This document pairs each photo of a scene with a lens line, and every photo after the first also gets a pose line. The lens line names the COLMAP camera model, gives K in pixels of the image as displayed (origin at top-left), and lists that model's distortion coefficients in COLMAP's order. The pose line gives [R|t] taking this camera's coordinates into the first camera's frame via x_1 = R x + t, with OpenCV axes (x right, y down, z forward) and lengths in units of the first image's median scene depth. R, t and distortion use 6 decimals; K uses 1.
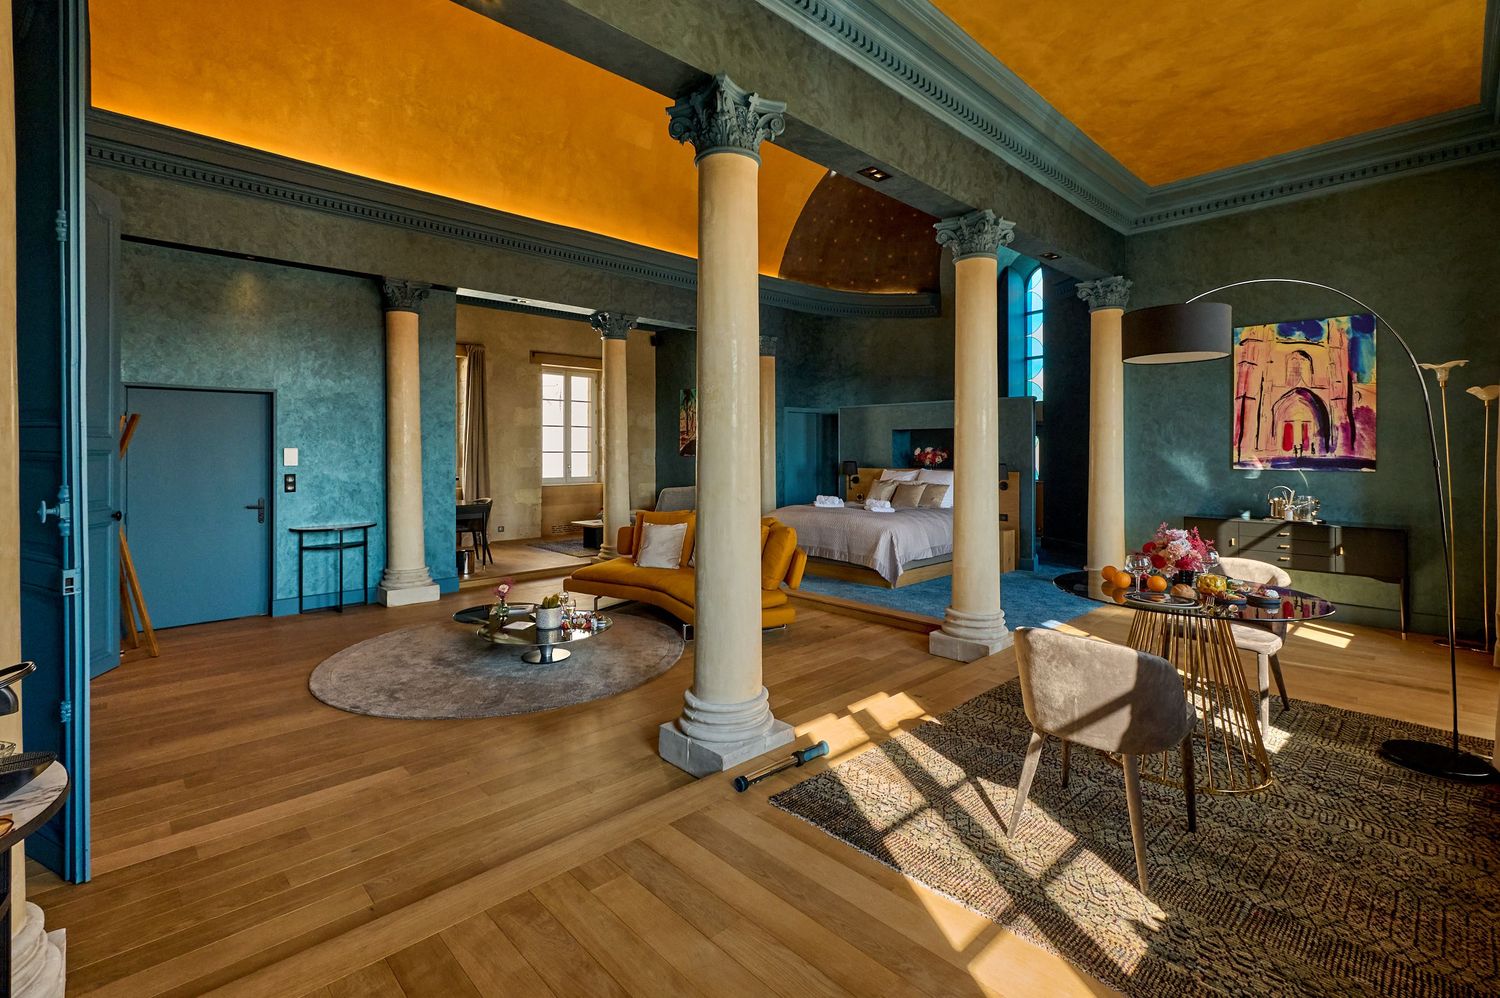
lens RADIAL K [[675.5, 0, 753.0], [0, 675.5, 458.8], [0, 0, 1]] dist [-0.002208, -0.000261]
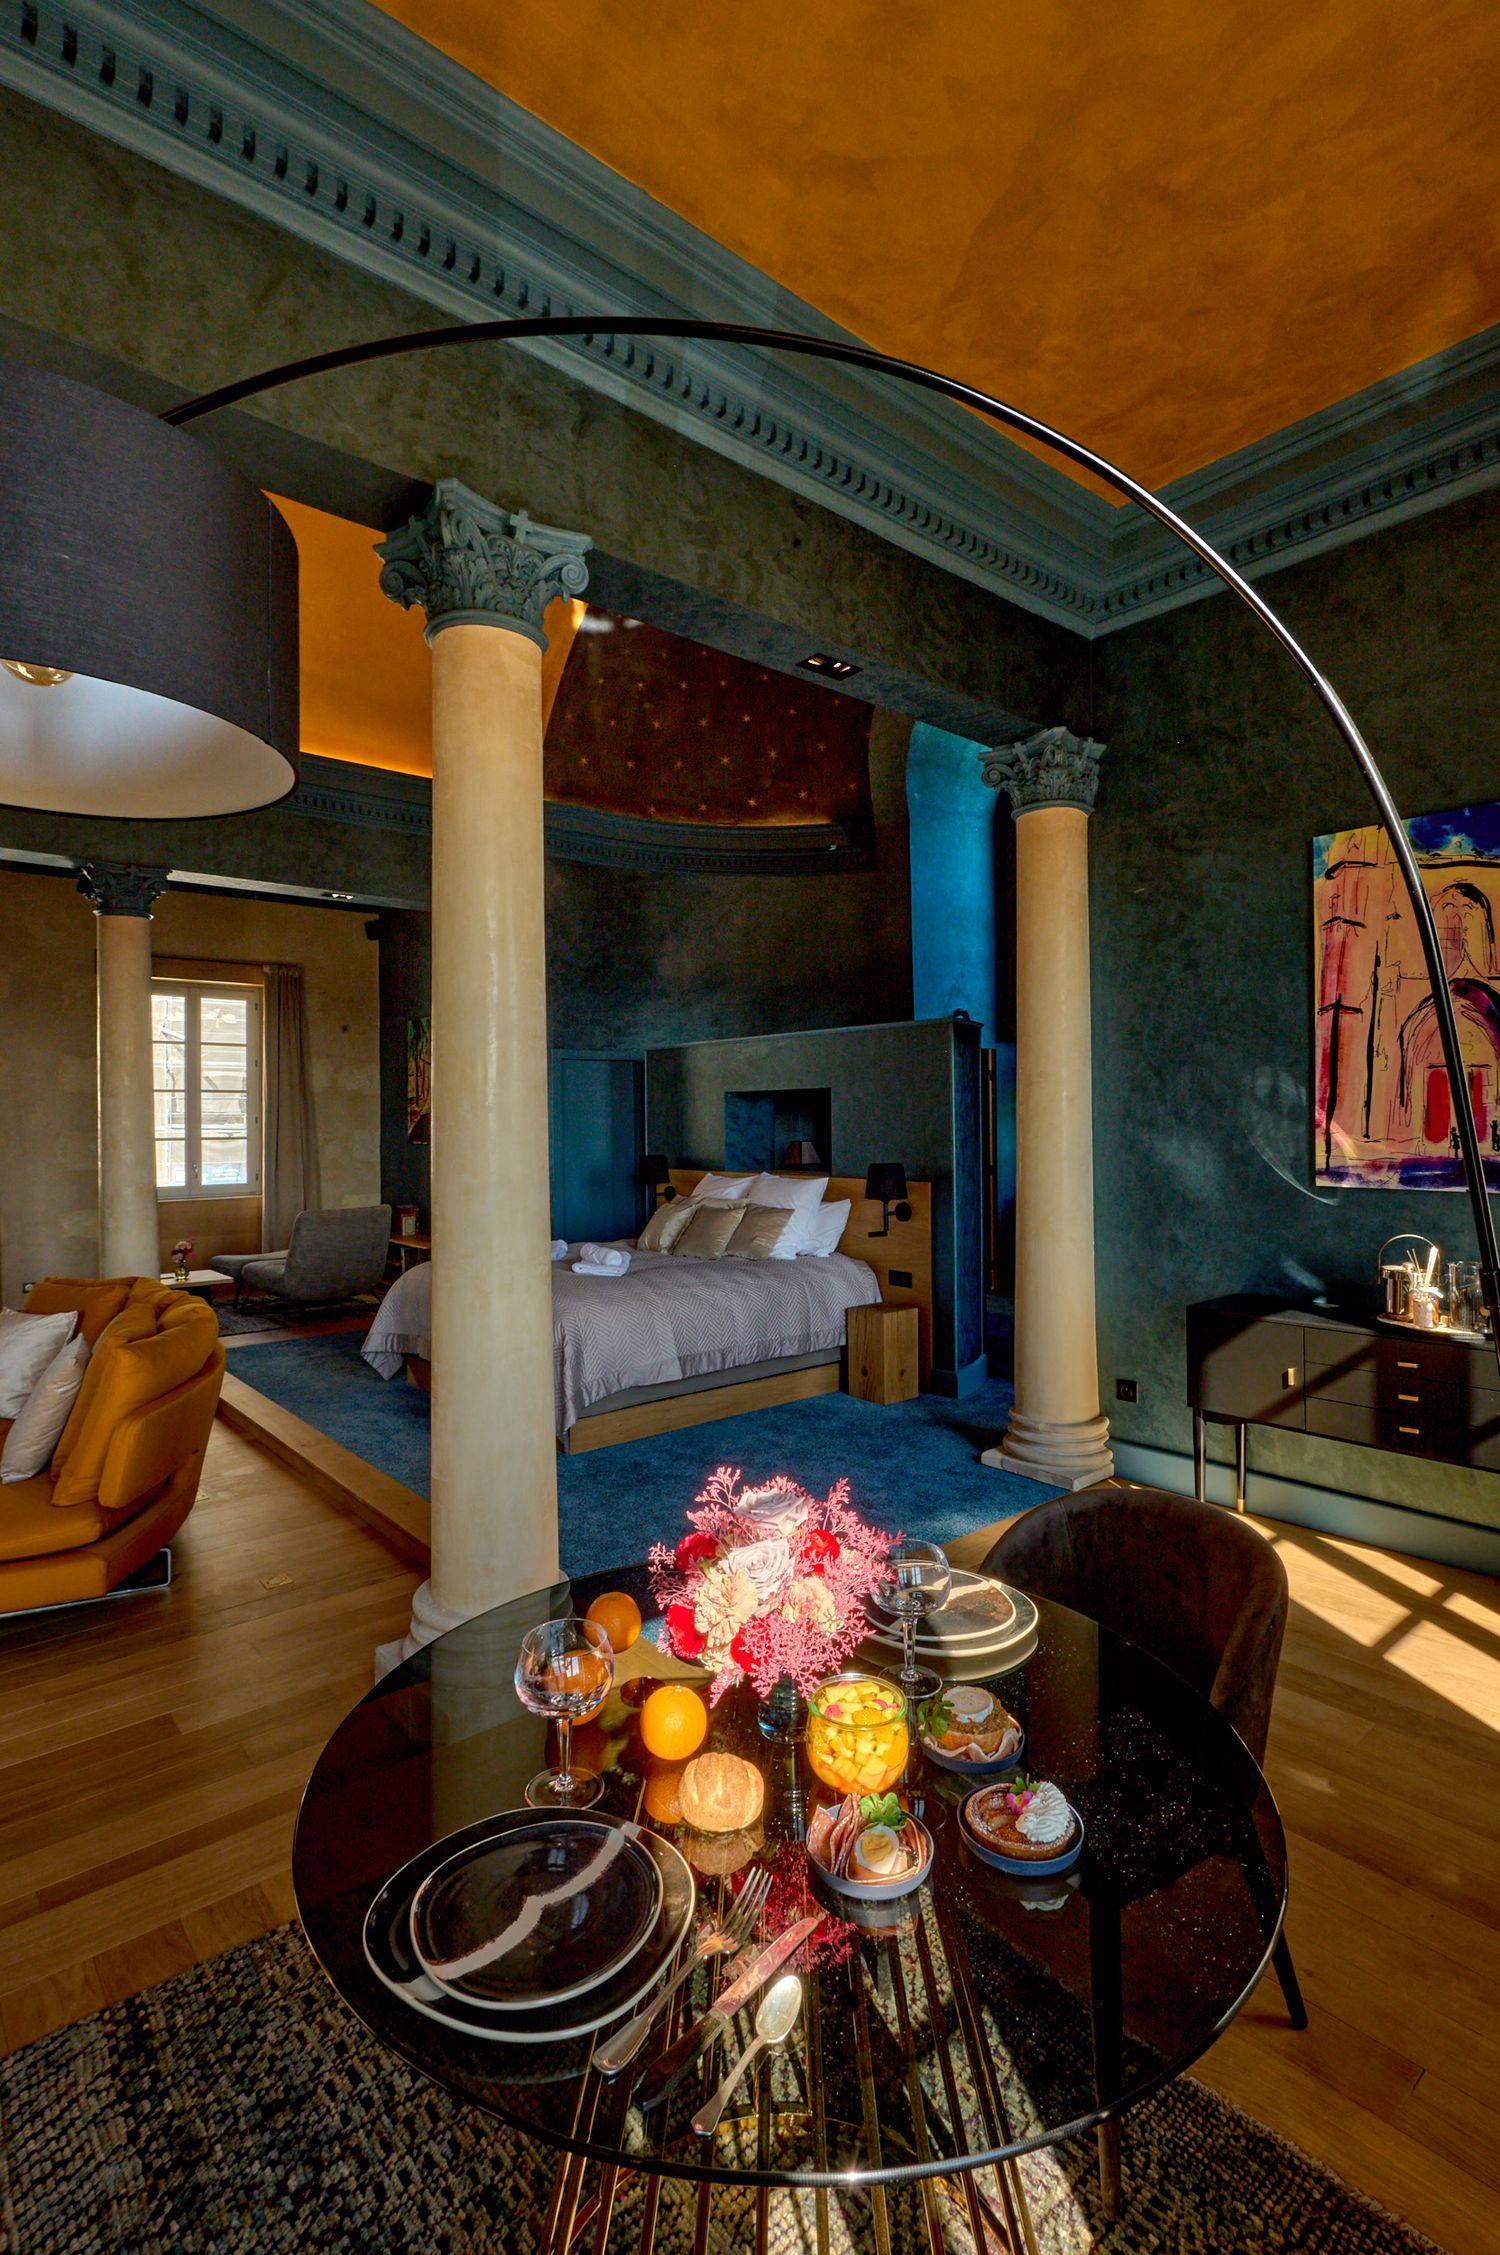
lens RADIAL K [[1067.0, 0, 750.0], [0, 1067.0, 1127.5], [0, 0, 1]] dist [-0.015365, -0.000434]
pose [[0.996589, -0.004975, -0.082379, 0.328250], [0.004198, 0.999945, -0.009609, -0.011575], [0.082423, 0.009230, 0.996555, 0.261066]]
